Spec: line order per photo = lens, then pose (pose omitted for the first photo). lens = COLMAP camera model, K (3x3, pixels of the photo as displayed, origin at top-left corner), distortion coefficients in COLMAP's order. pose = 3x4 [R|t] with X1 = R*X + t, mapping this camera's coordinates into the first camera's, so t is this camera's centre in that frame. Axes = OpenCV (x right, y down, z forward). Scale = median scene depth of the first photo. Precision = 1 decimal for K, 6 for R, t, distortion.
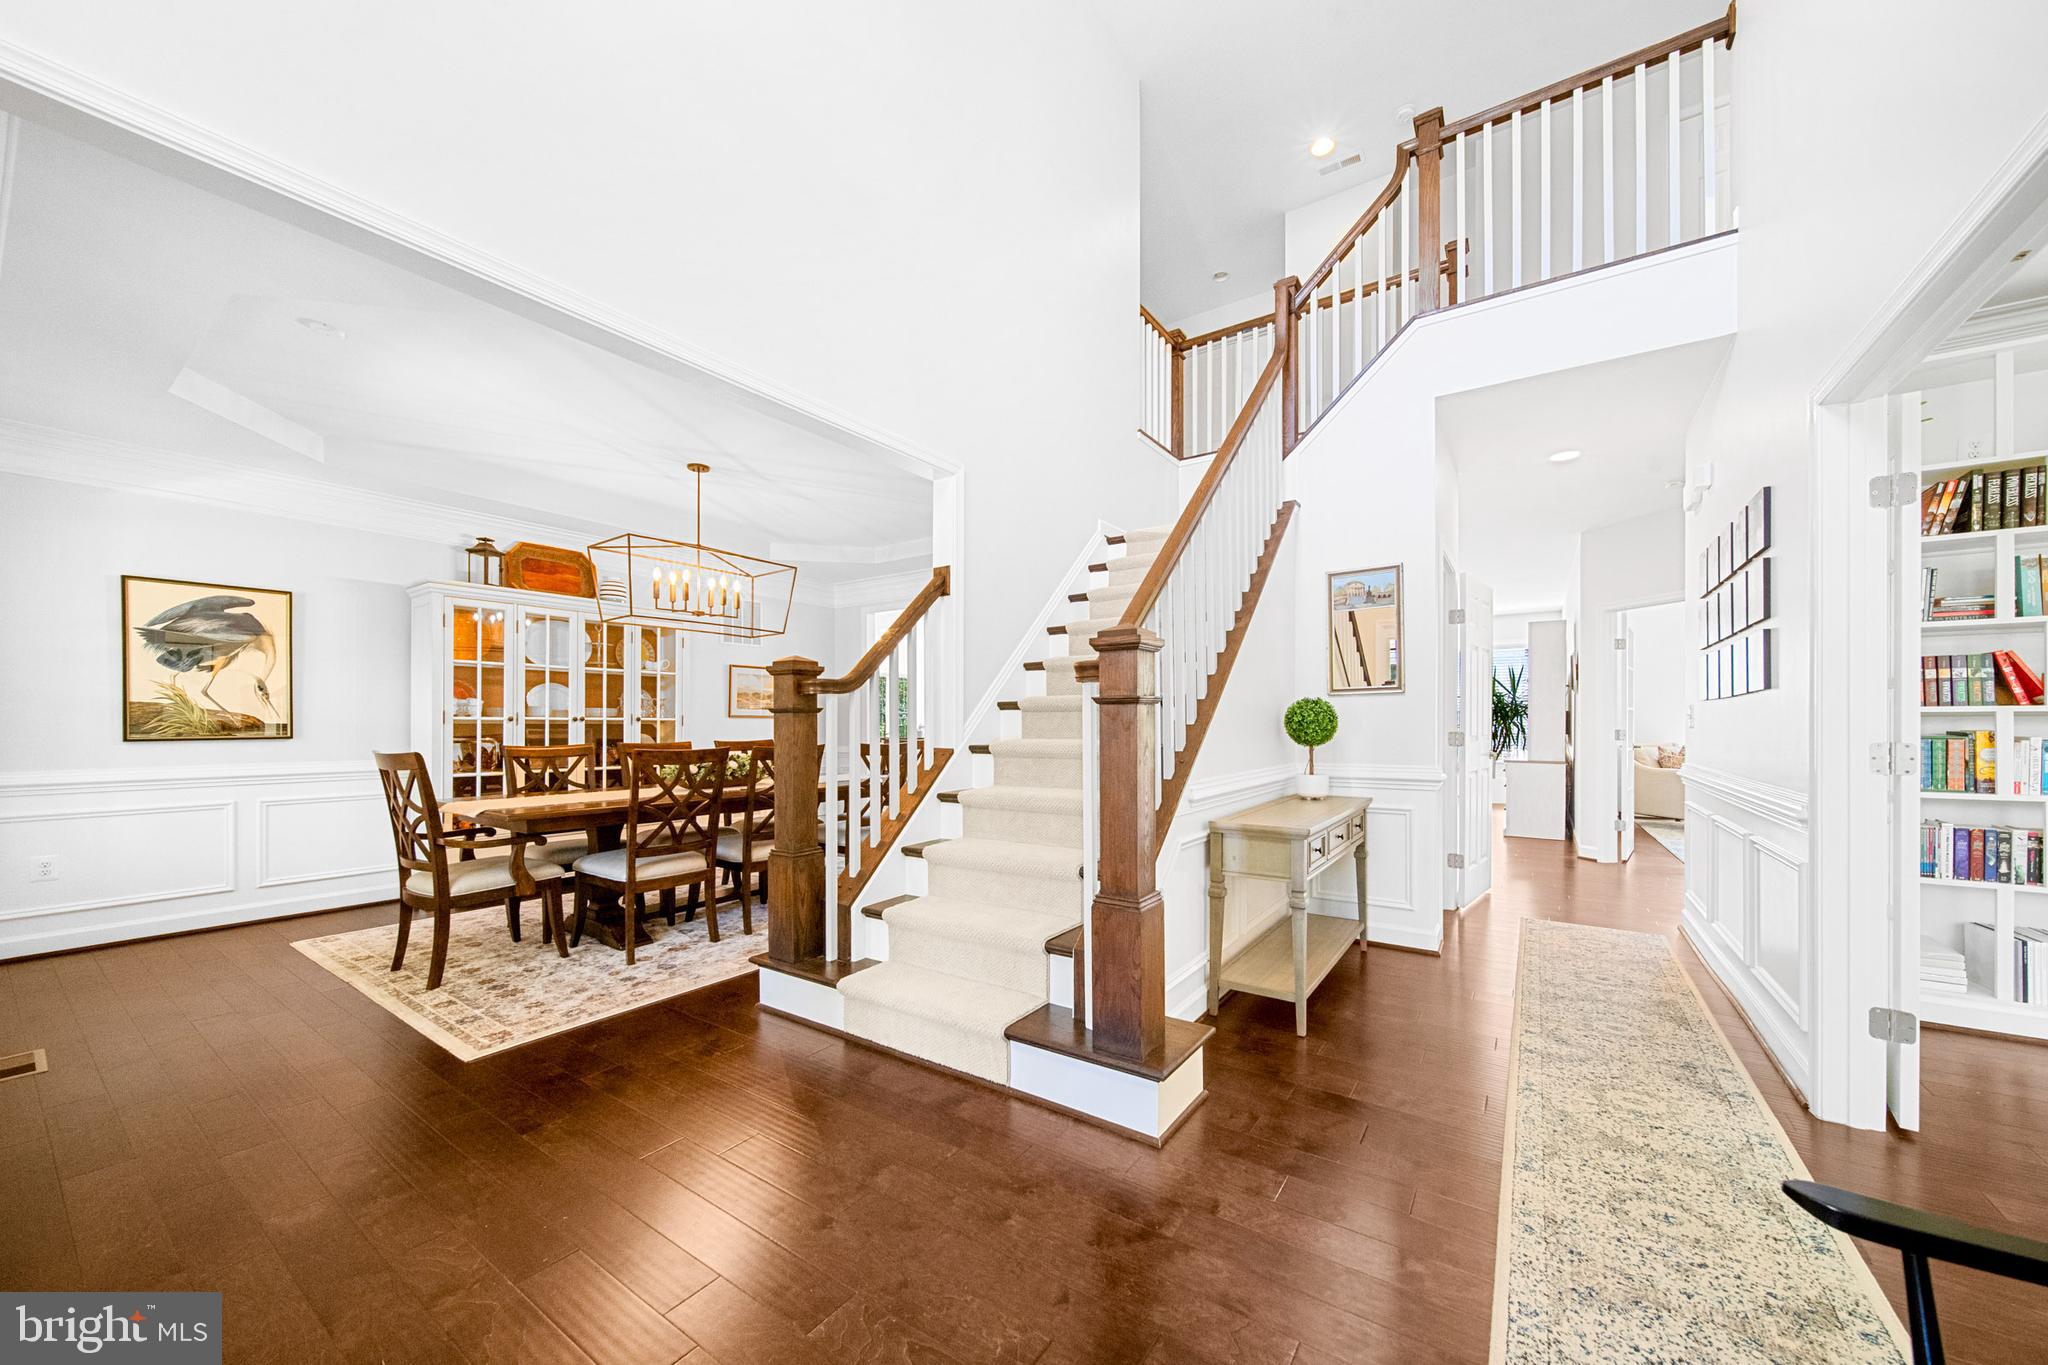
lens RADIAL K [[727.6, 0, 1035.0], [0, 727.6, 727.6], [0, 0, 1]] dist [0.000662, -0.001538]
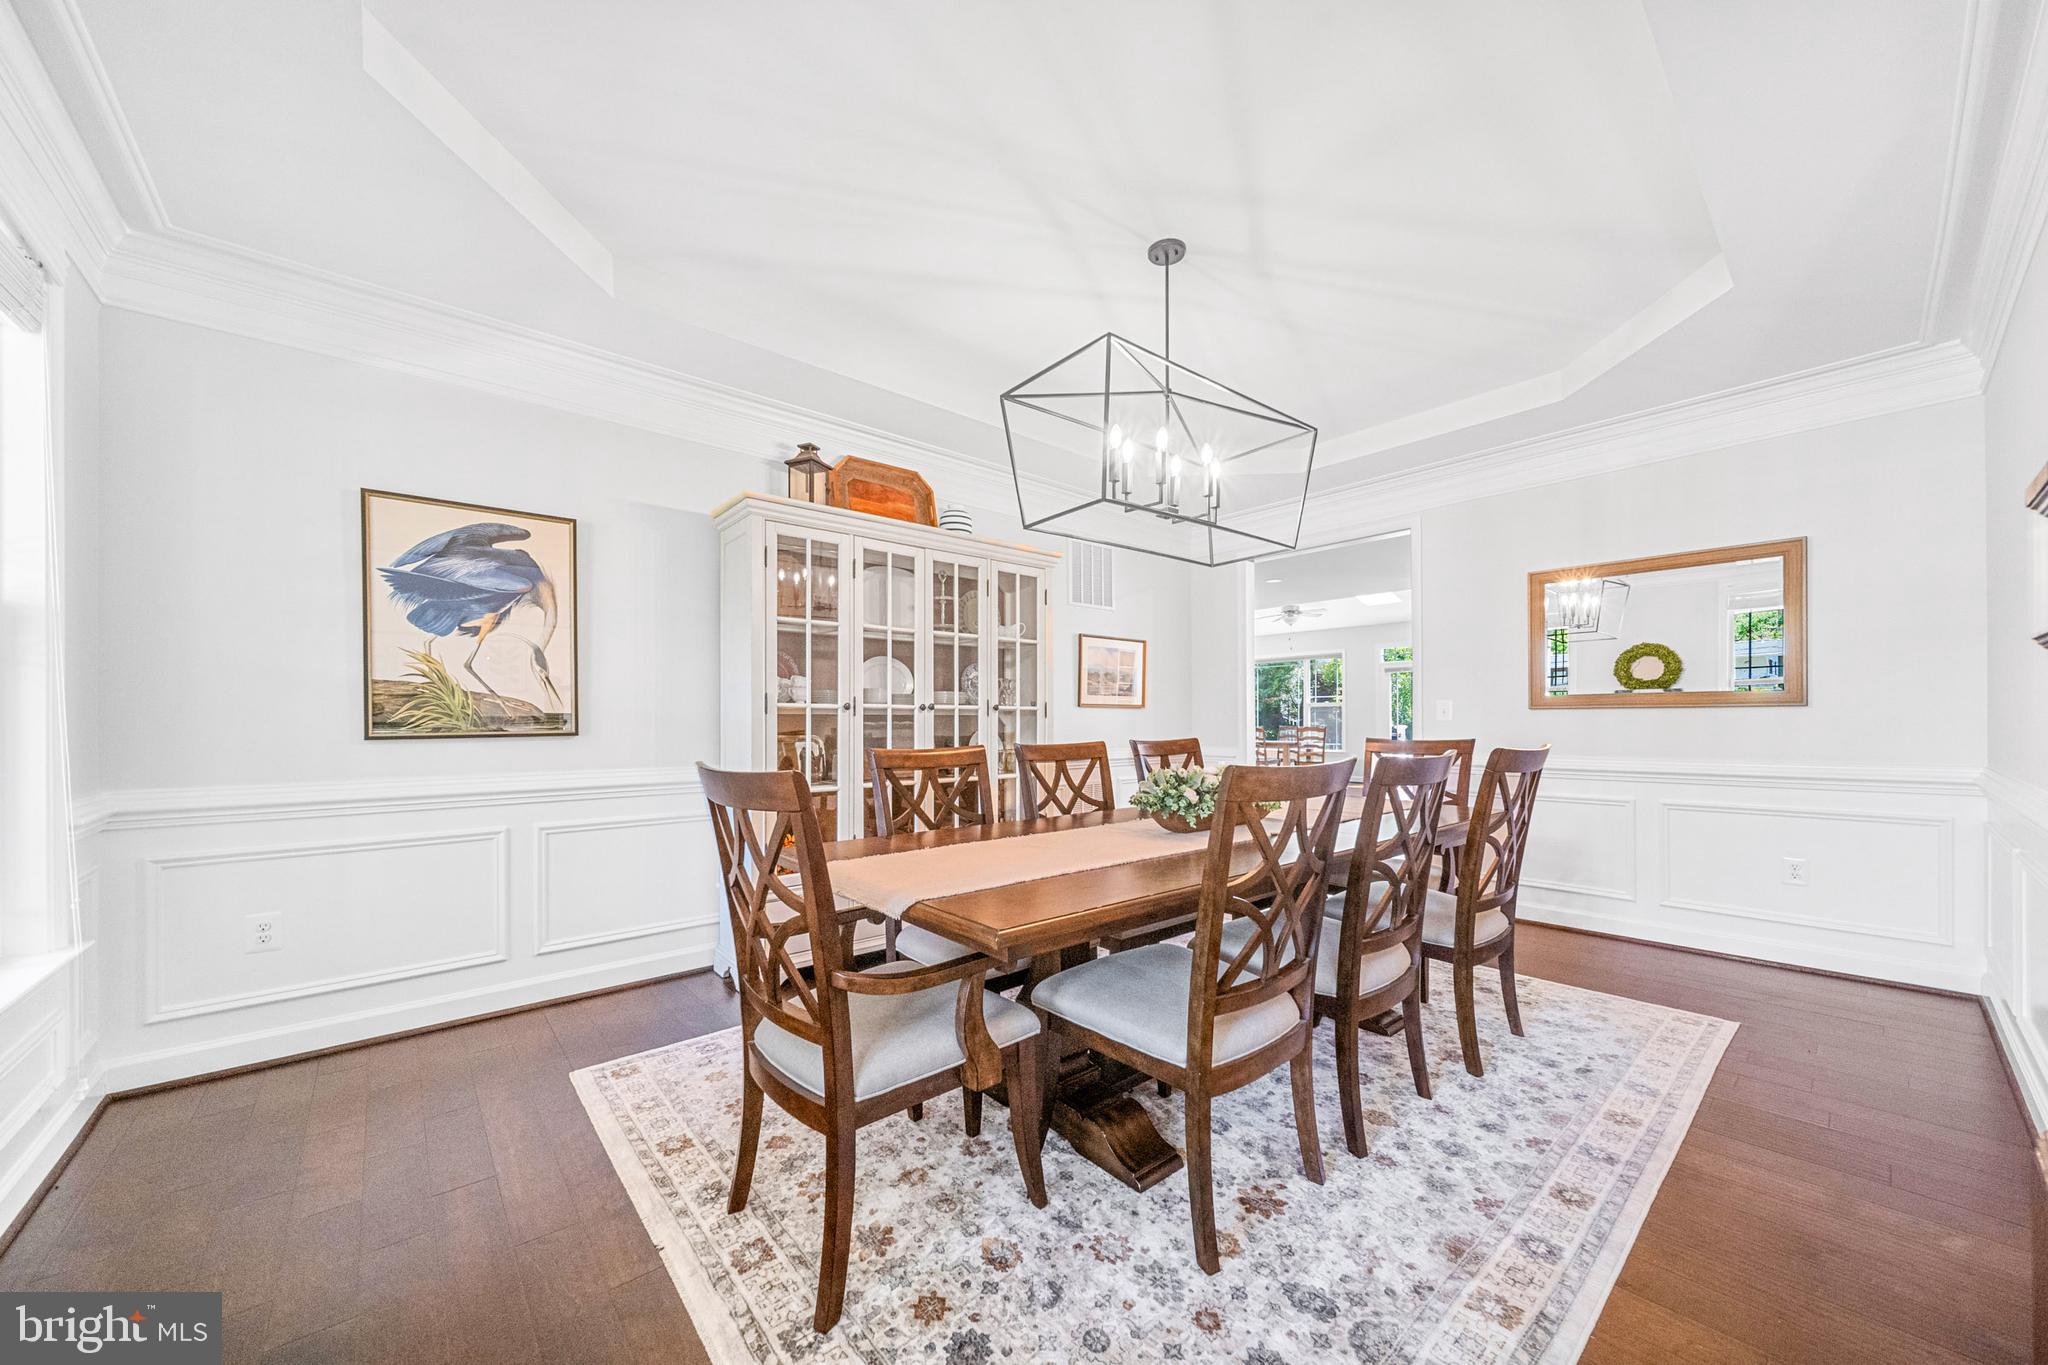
lens RADIAL K [[727.6, 0, 1035.0], [0, 727.6, 727.6], [0, 0, 1]] dist [0.000662, -0.001538]
pose [[0.967813, 0.000420, -0.251670, -0.467020], [0.000894, 0.999987, 0.005109, 0.004759], [0.251669, -0.005170, 0.967800, 0.480569]]
